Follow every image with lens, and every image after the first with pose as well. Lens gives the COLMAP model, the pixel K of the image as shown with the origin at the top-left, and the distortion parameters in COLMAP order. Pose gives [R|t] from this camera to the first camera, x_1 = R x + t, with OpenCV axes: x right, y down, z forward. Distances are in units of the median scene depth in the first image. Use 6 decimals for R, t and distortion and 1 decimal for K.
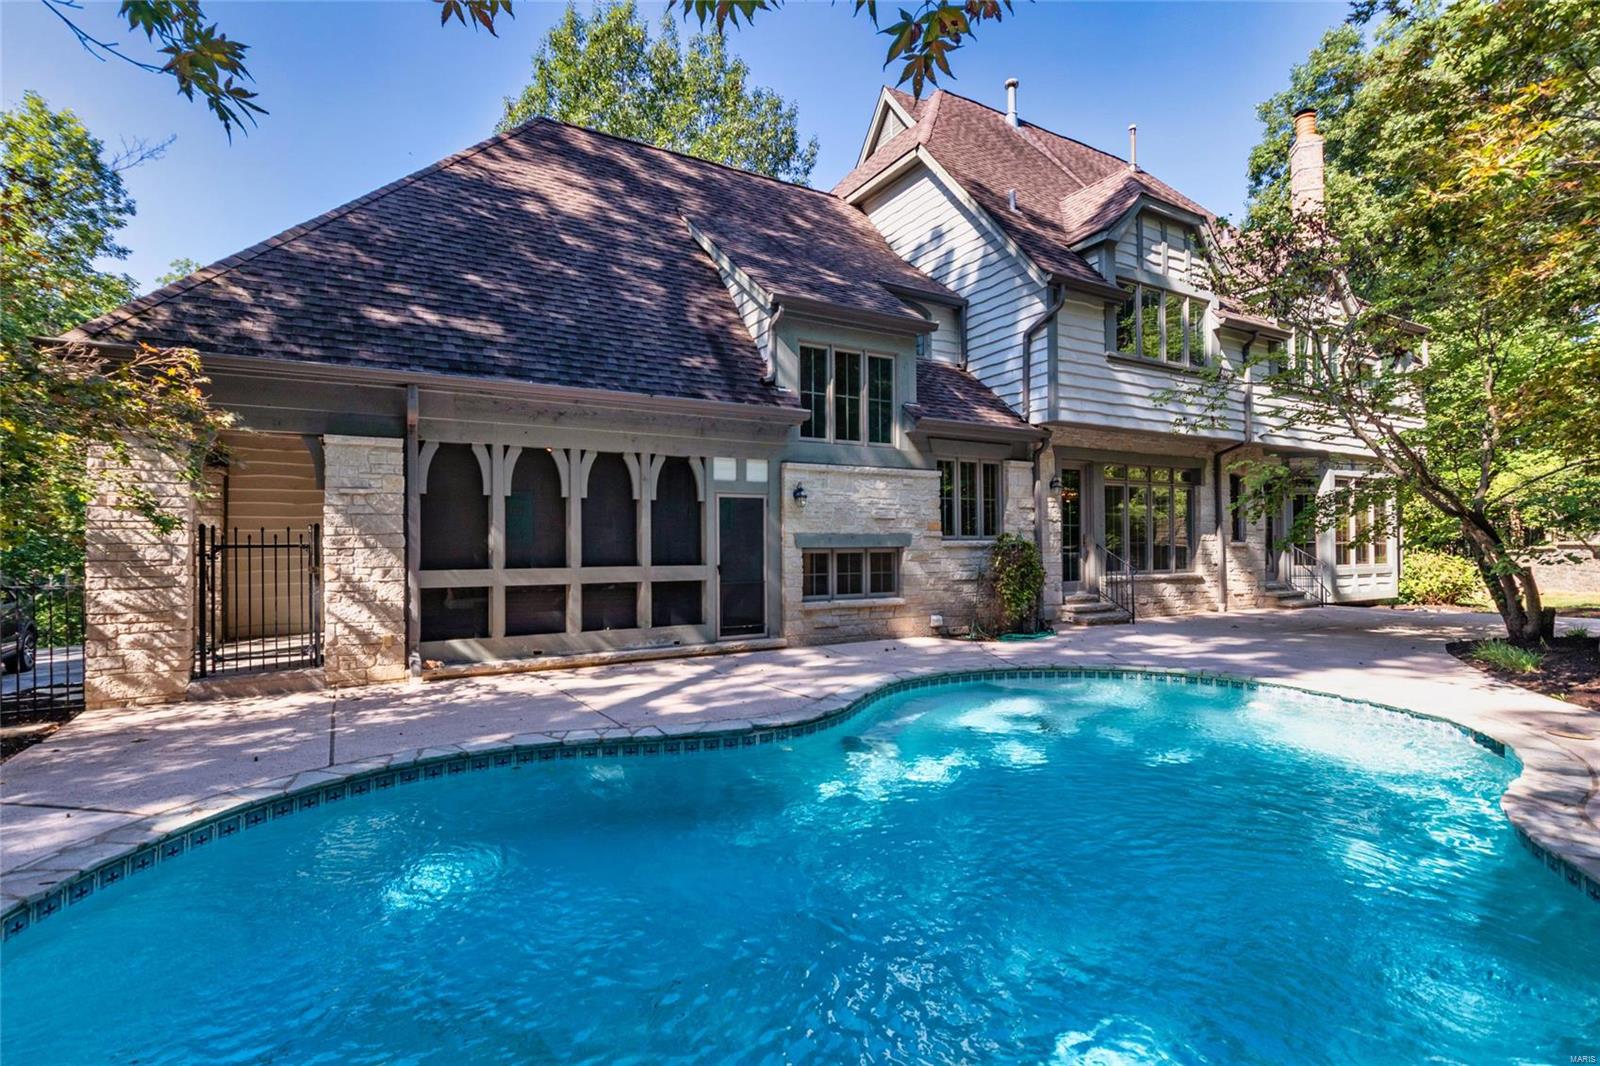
lens RADIAL K [[753.6, 0, 813.0], [0, 753.6, 526.2], [0, 0, 1]] dist [0.000309, -0.000160]
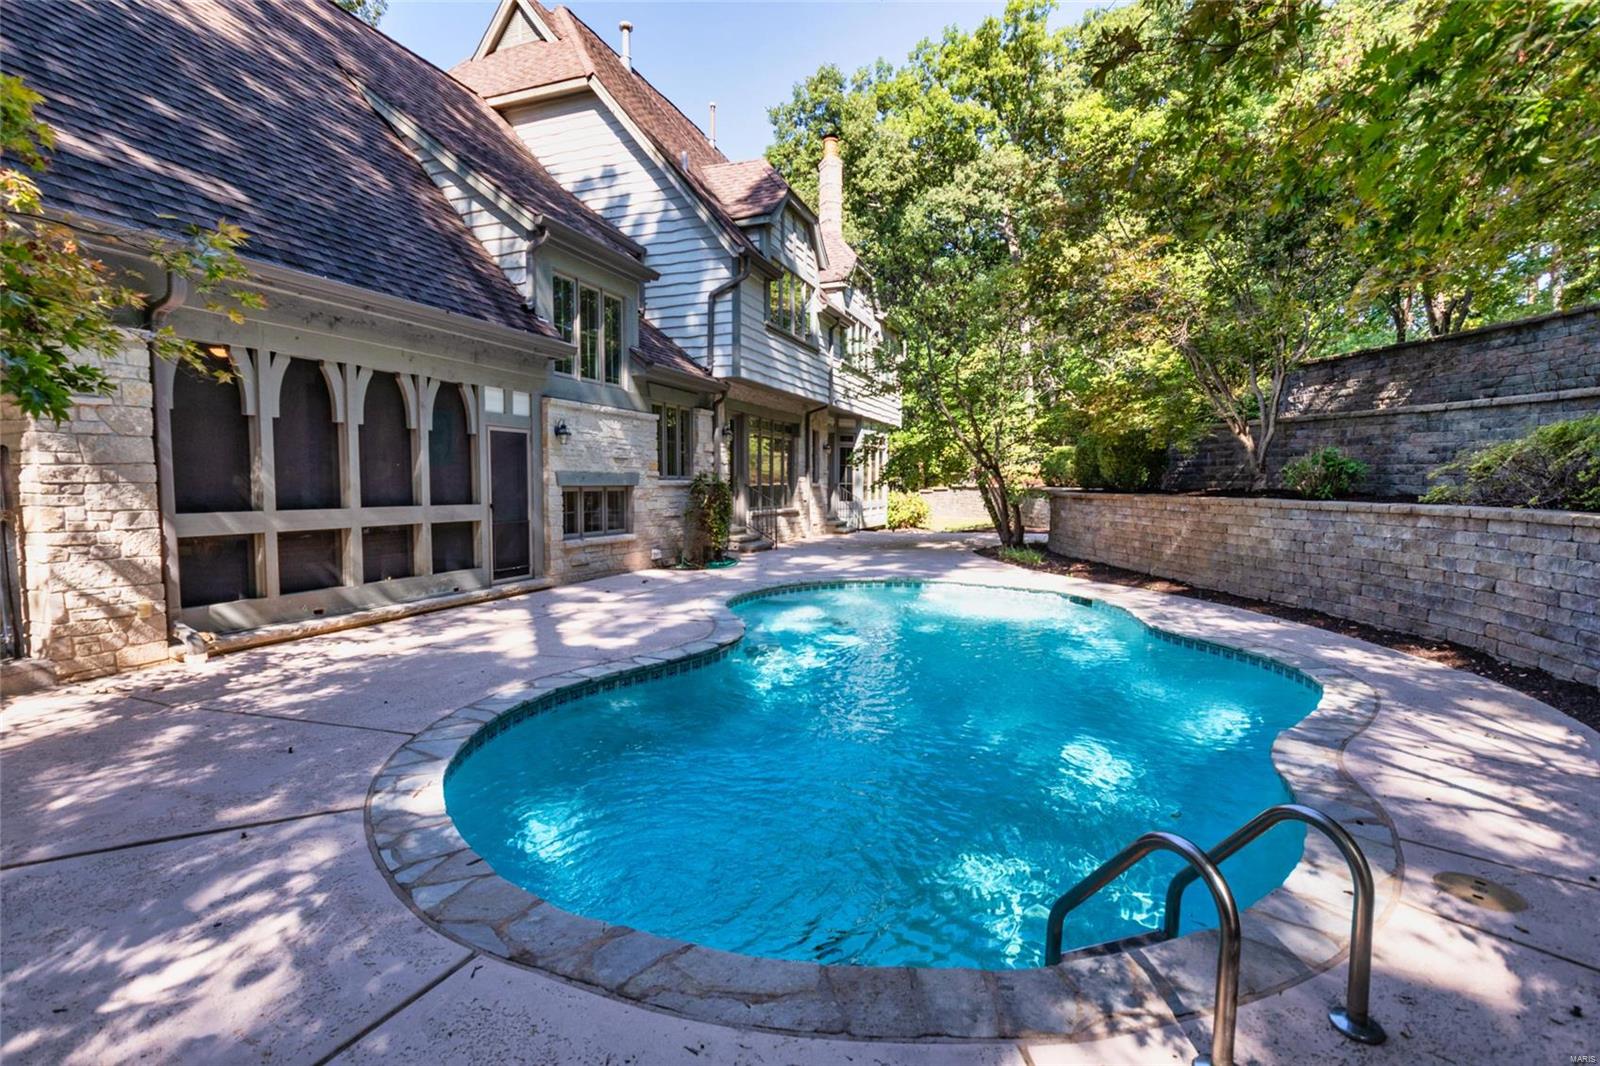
lens RADIAL K [[753.6, 0, 800.9], [0, 753.6, 534.1], [0, 0, 1]] dist [0.000309, -0.000160]
pose [[0.779022, -0.033415, 0.626106, -0.377341], [-0.024013, 0.996256, 0.083048, 0.001695], [-0.626537, -0.079731, 0.775303, 0.031395]]
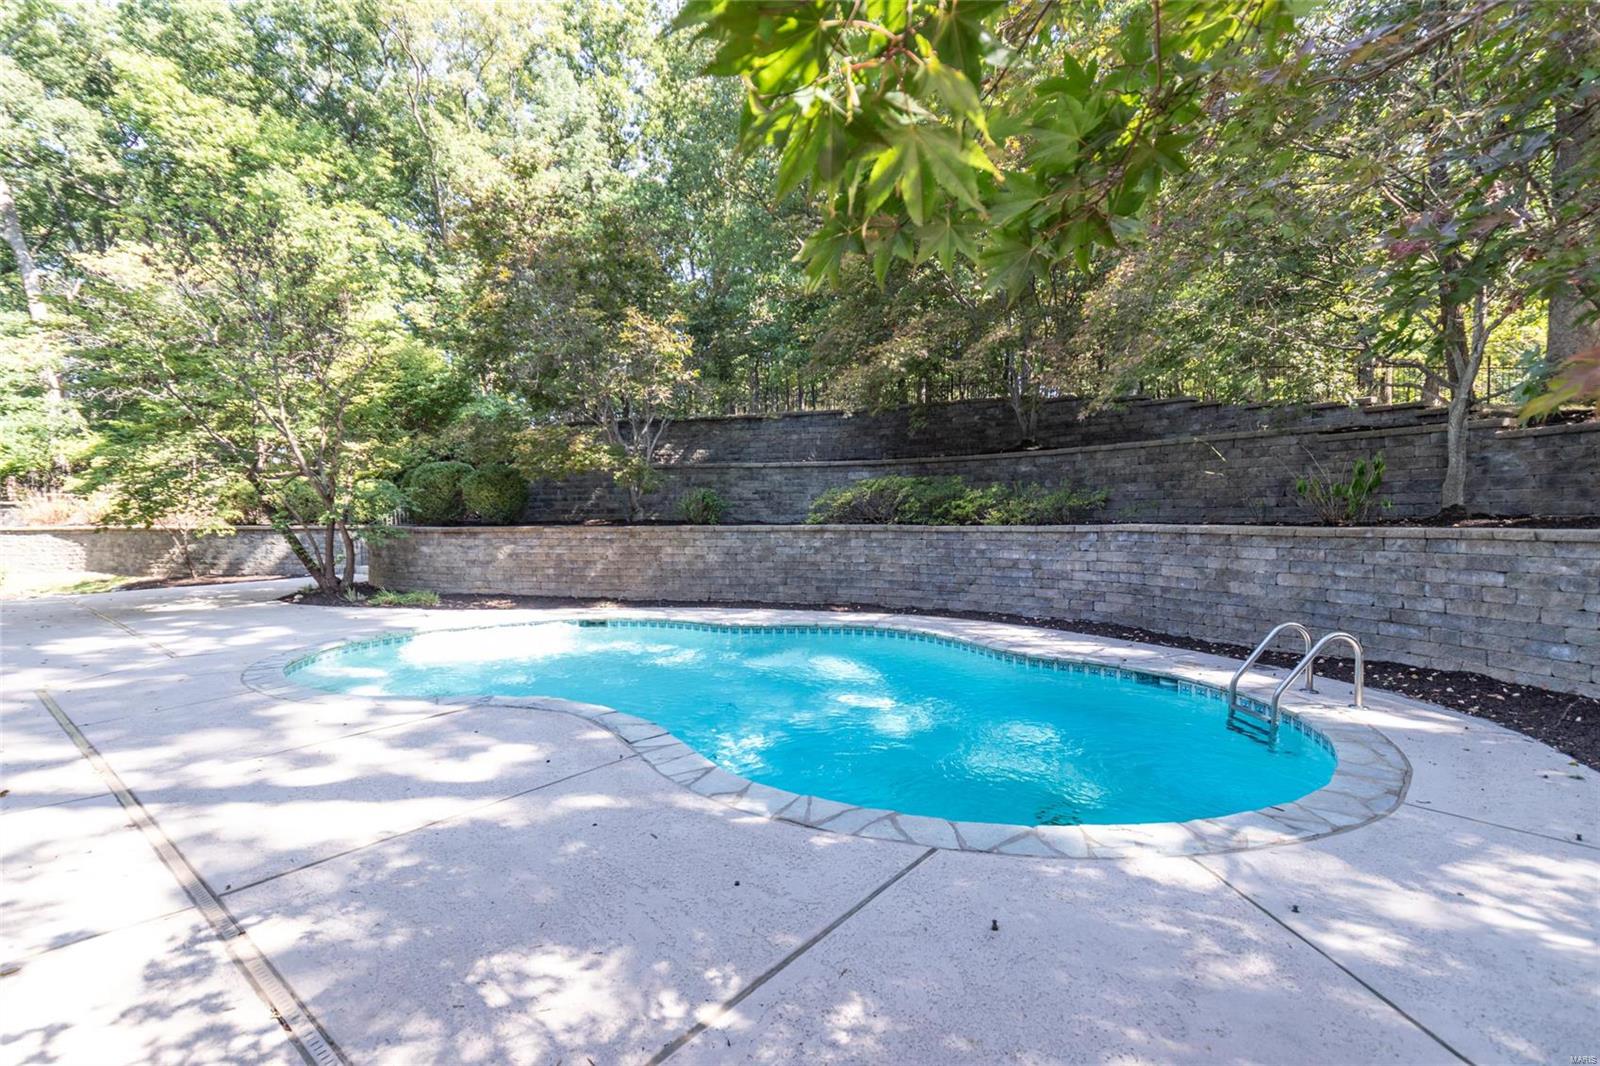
lens RADIAL K [[753.6, 0, 788.3], [0, 753.6, 530.3], [0, 0, 1]] dist [0.000309, -0.000160]
pose [[-0.348456, -0.004857, 0.937313, -0.544297], [-0.010376, 0.999945, 0.001324, 0.024510], [-0.937268, -0.009264, -0.348487, 0.621164]]
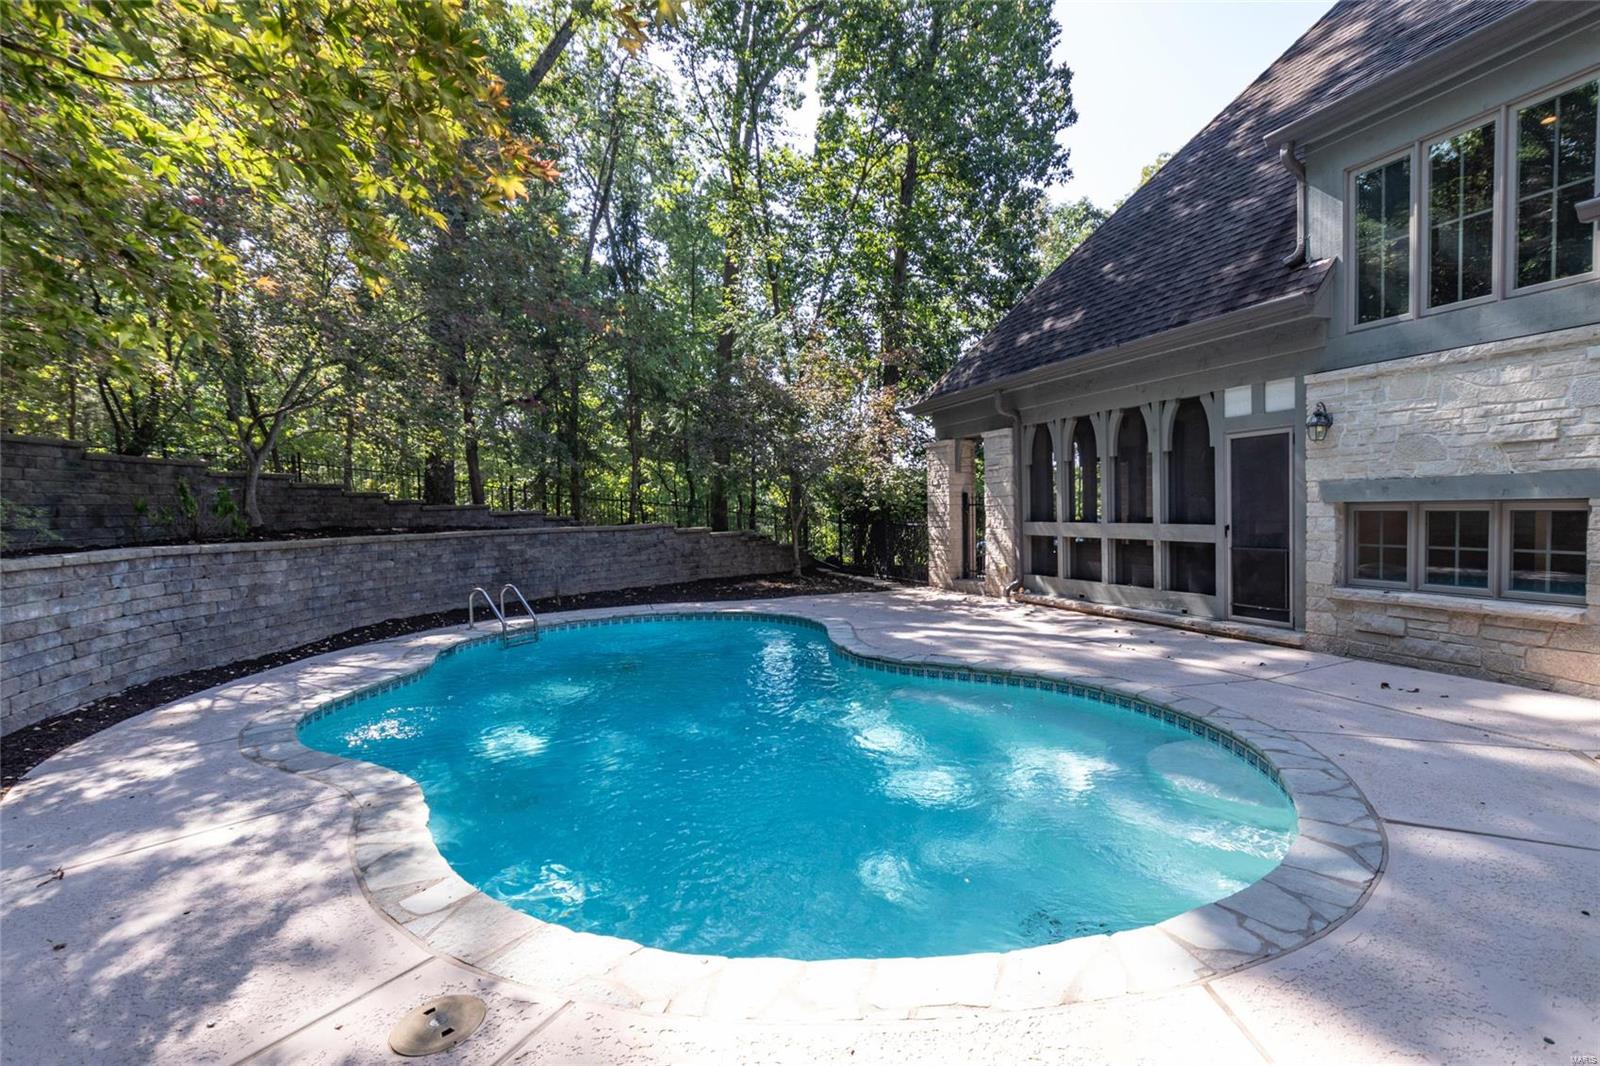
lens RADIAL K [[753.6, 0, 795.2], [0, 753.6, 539.9], [0, 0, 1]] dist [0.000309, -0.000160]
pose [[-0.176931, 0.050958, -0.982903, 0.680648], [0.050873, 0.997797, 0.042573, 0.008987], [0.982908, -0.042471, -0.179134, 0.634011]]
